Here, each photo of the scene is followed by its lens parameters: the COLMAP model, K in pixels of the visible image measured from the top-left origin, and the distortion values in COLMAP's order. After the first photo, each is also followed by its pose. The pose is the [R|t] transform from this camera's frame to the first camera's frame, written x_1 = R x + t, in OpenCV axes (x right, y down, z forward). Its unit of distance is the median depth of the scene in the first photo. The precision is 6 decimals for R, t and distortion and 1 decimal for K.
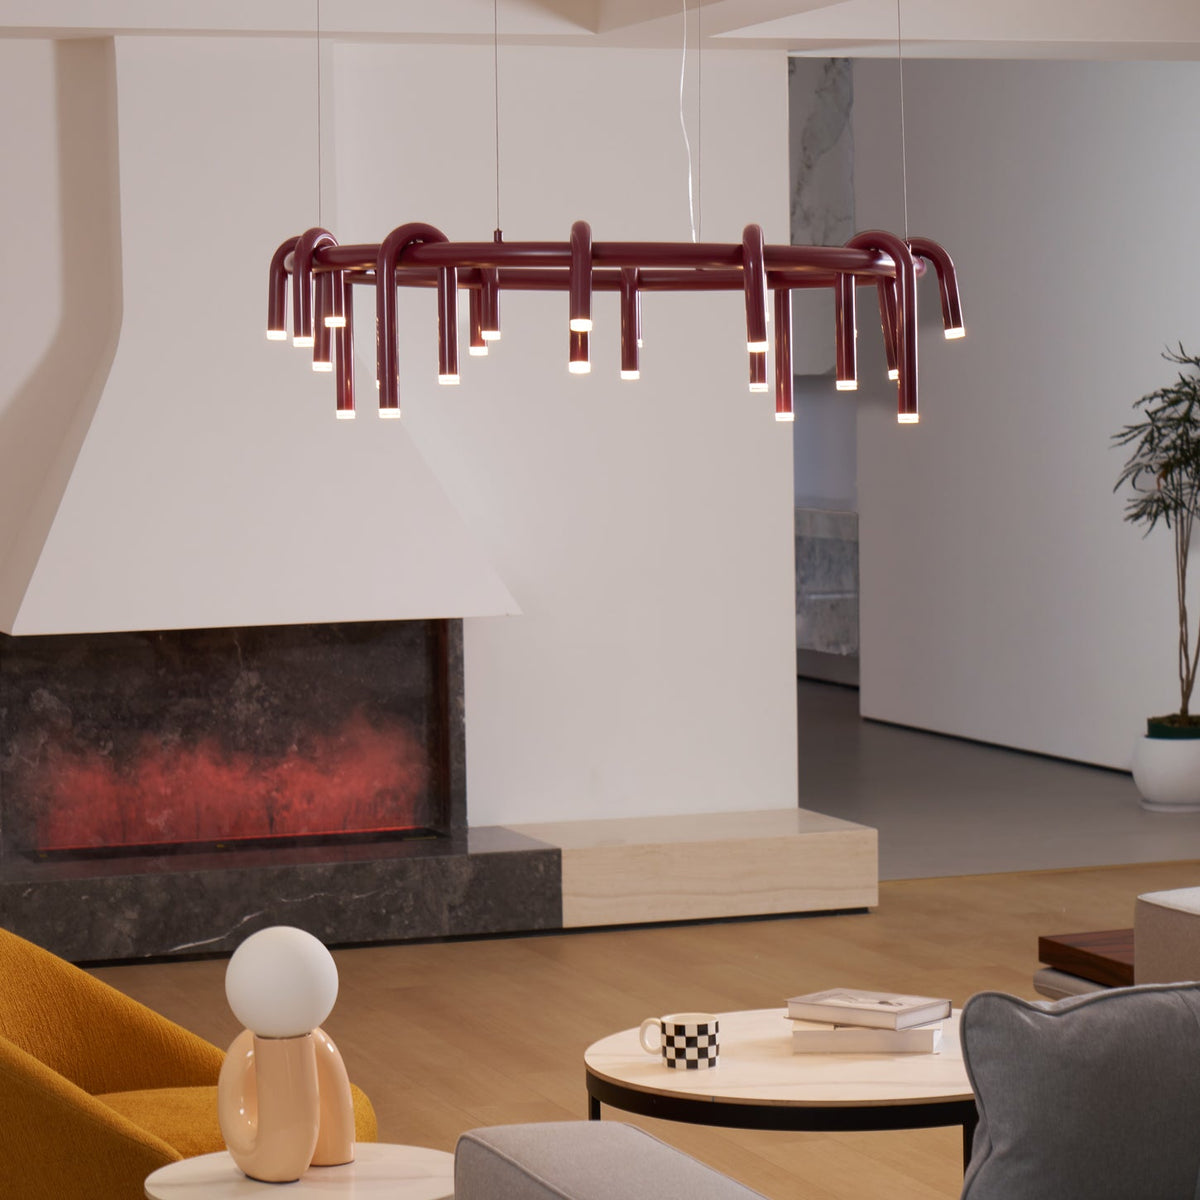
lens RADIAL K [[4040.4, 0, 636.4], [0, 4040.4, 599.4], [0, 0, 1]] dist [0.098234, 0.160797]
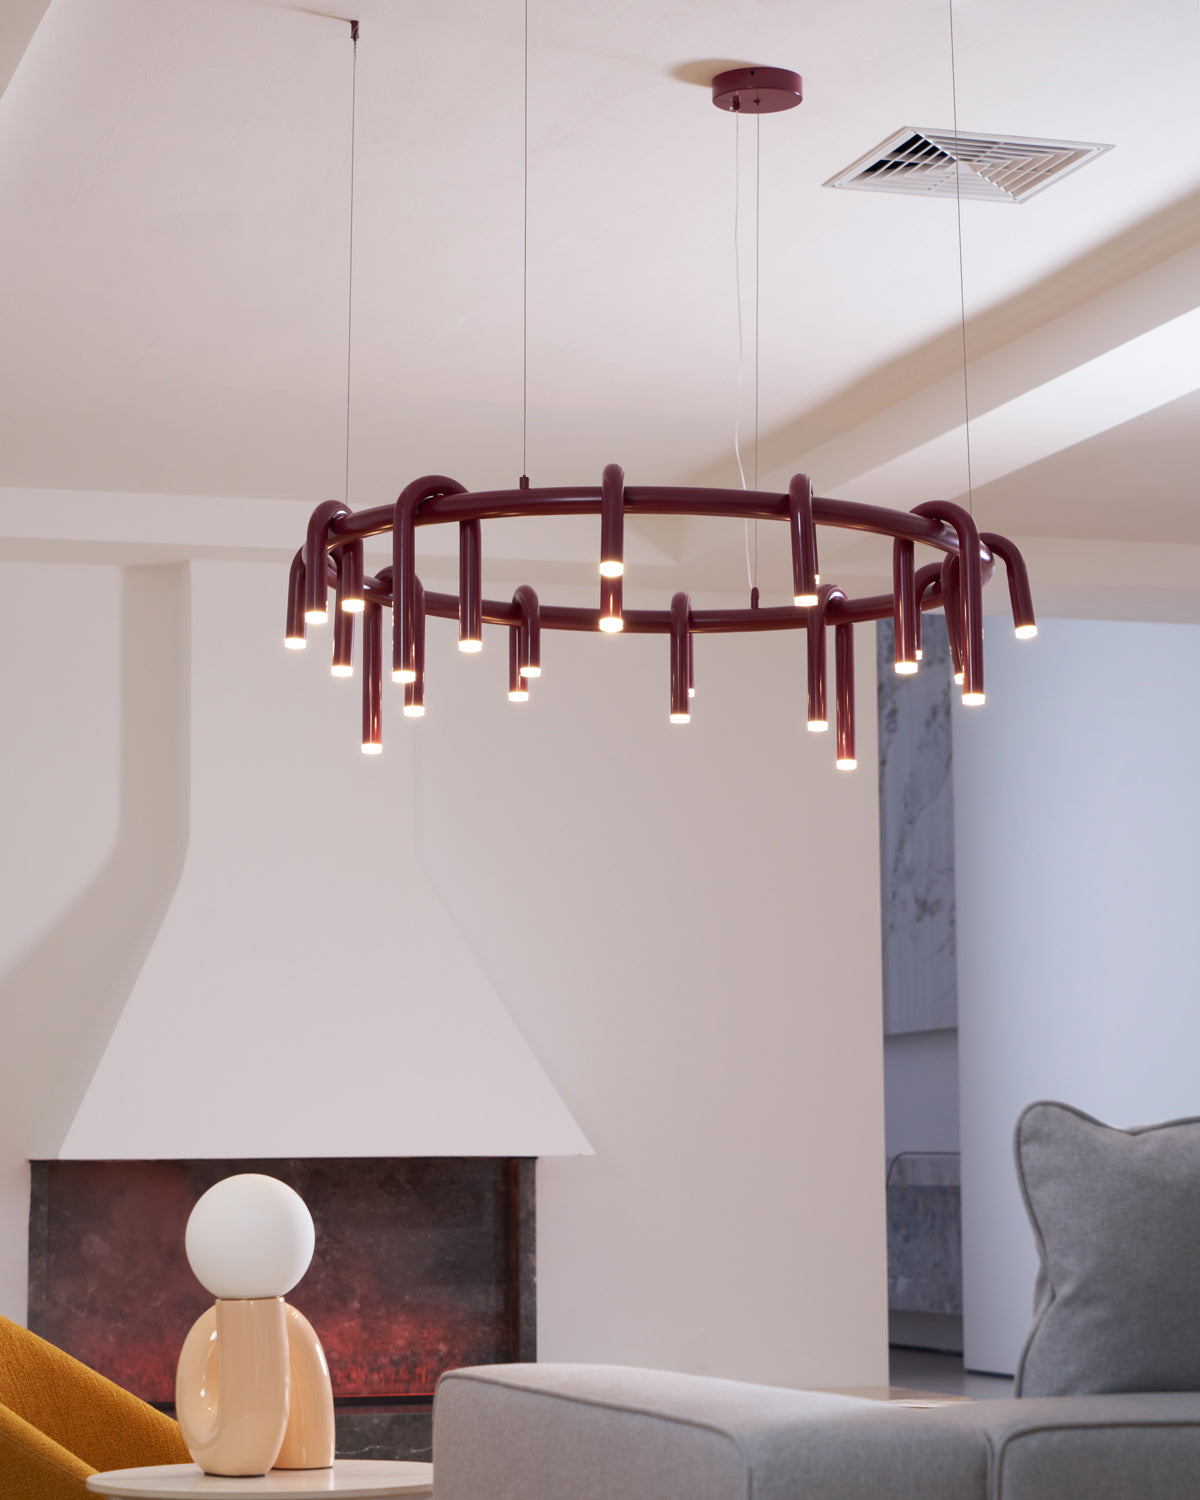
lens RADIAL K [[3871.6, 0, 600.0], [0, 3871.6, 750.0], [0, 0, 1]] dist [0.173099, 0.193923]
pose [[0.999027, 0.004777, -0.043835, 0.012665], [-0.012523, 0.983916, -0.178191, 0.073330], [0.042278, 0.178566, 0.983019, 0.082984]]
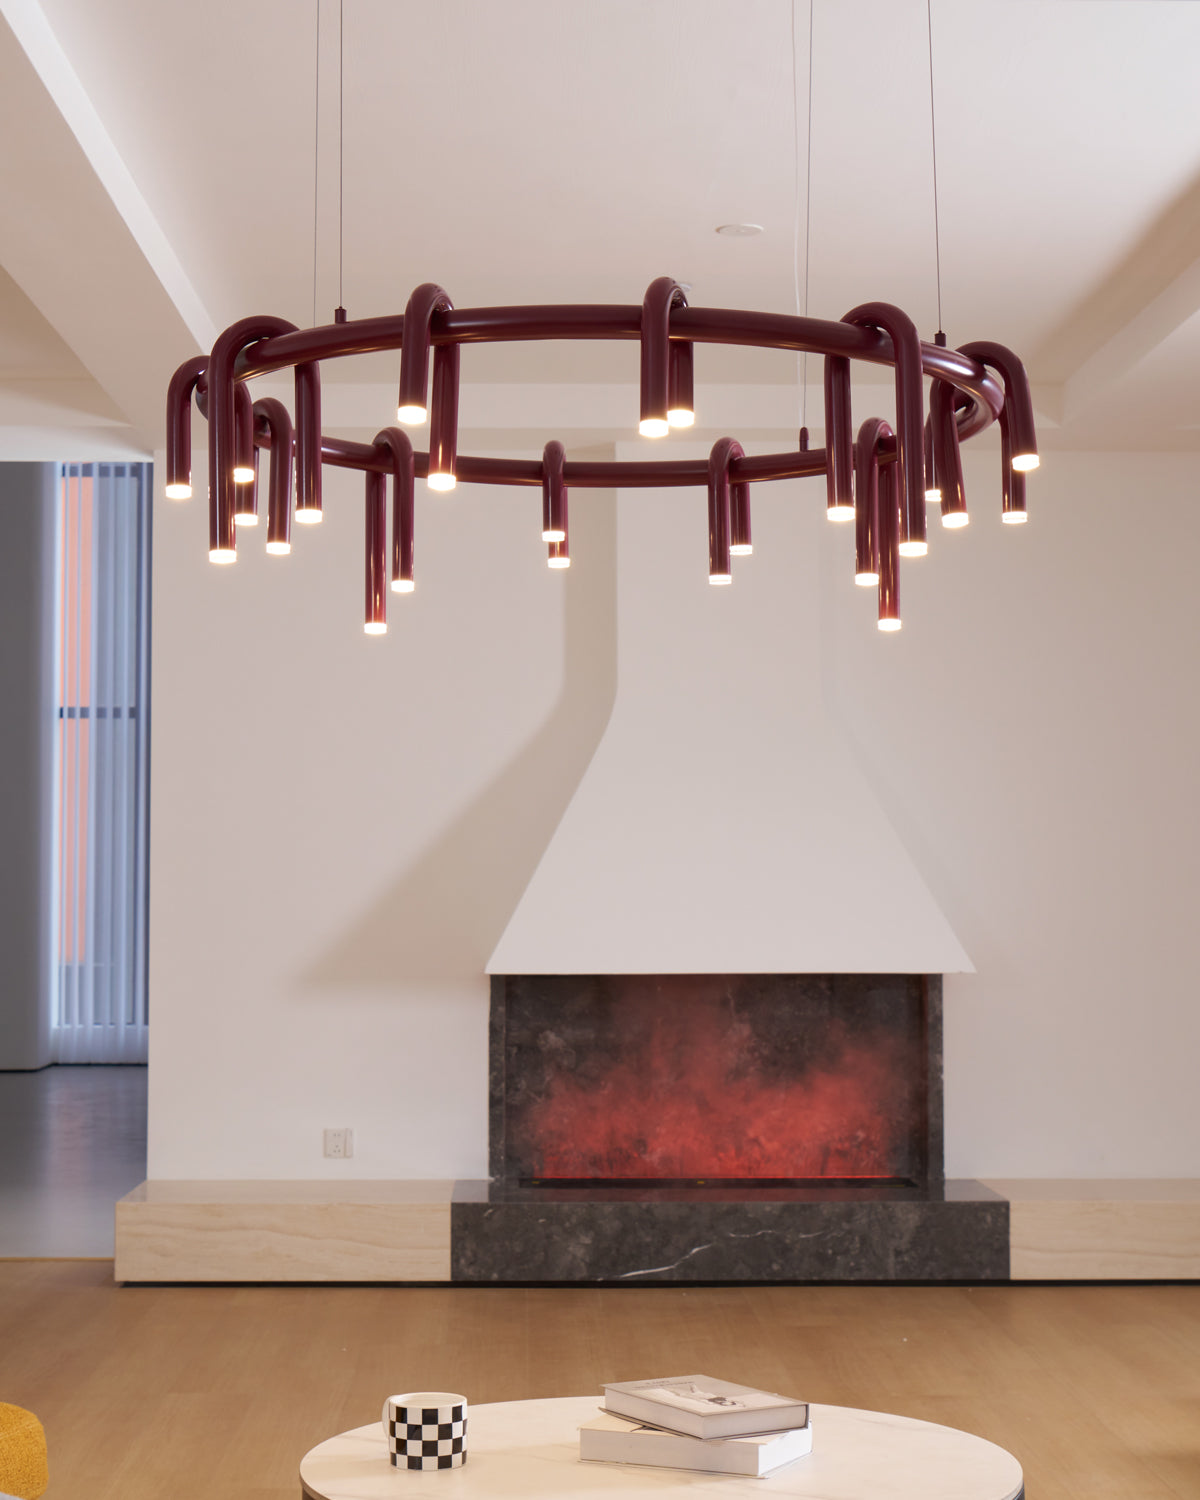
lens RADIAL K [[2656.2, 0, 561.1], [0, 2656.2, 753.2], [0, 0, 1]] dist [-0.010004, 0.005301]
pose [[0.943033, -0.003024, -0.332685, 0.099842], [-0.035627, 0.993291, -0.110019, 0.026928], [0.330786, 0.115604, 0.936598, 0.318429]]
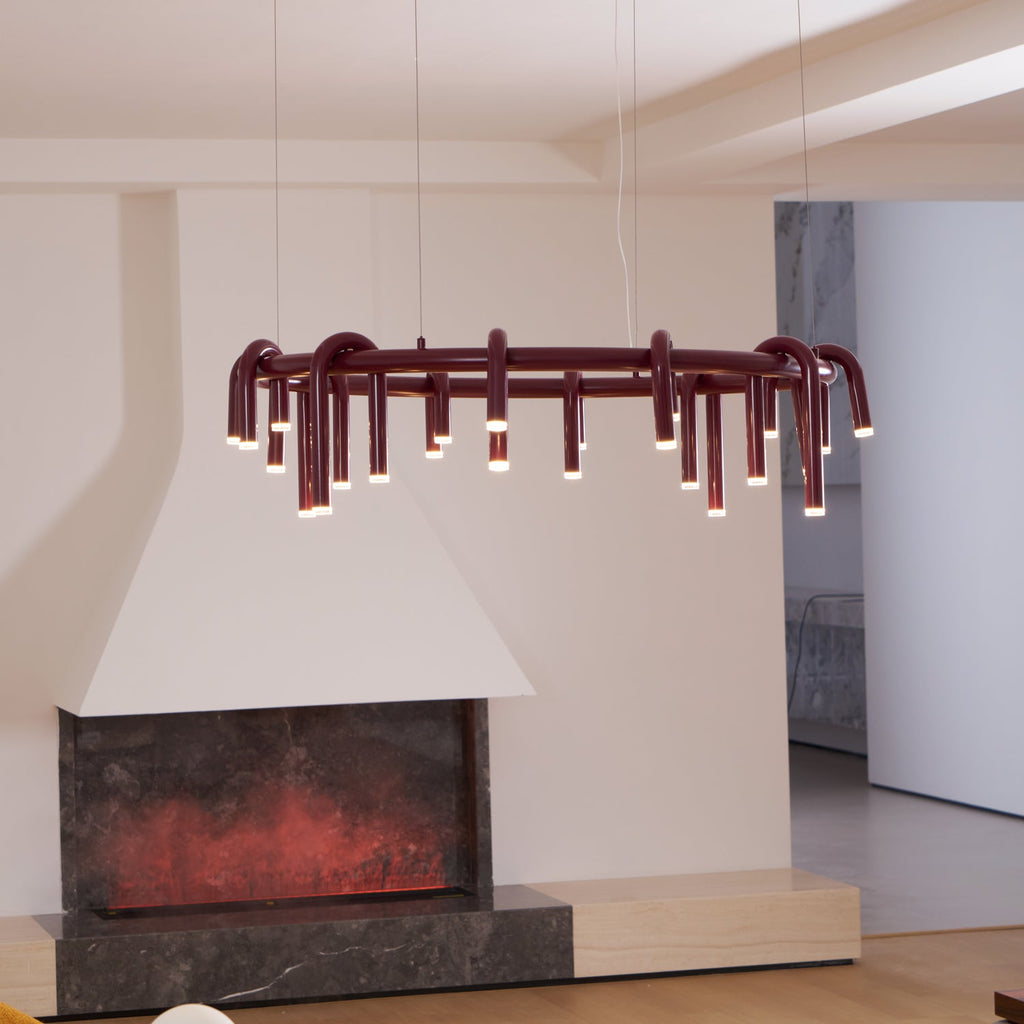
lens RADIAL K [[3332.0, 0, 515.6], [0, 3332.0, 464.3], [0, 0, 1]] dist [0.163302, -0.302207]
pose [[0.997793, -0.009211, -0.065756, 0.027776], [0.004990, 0.997933, -0.064074, -0.000953], [0.066210, 0.063604, 0.995776, 0.074256]]
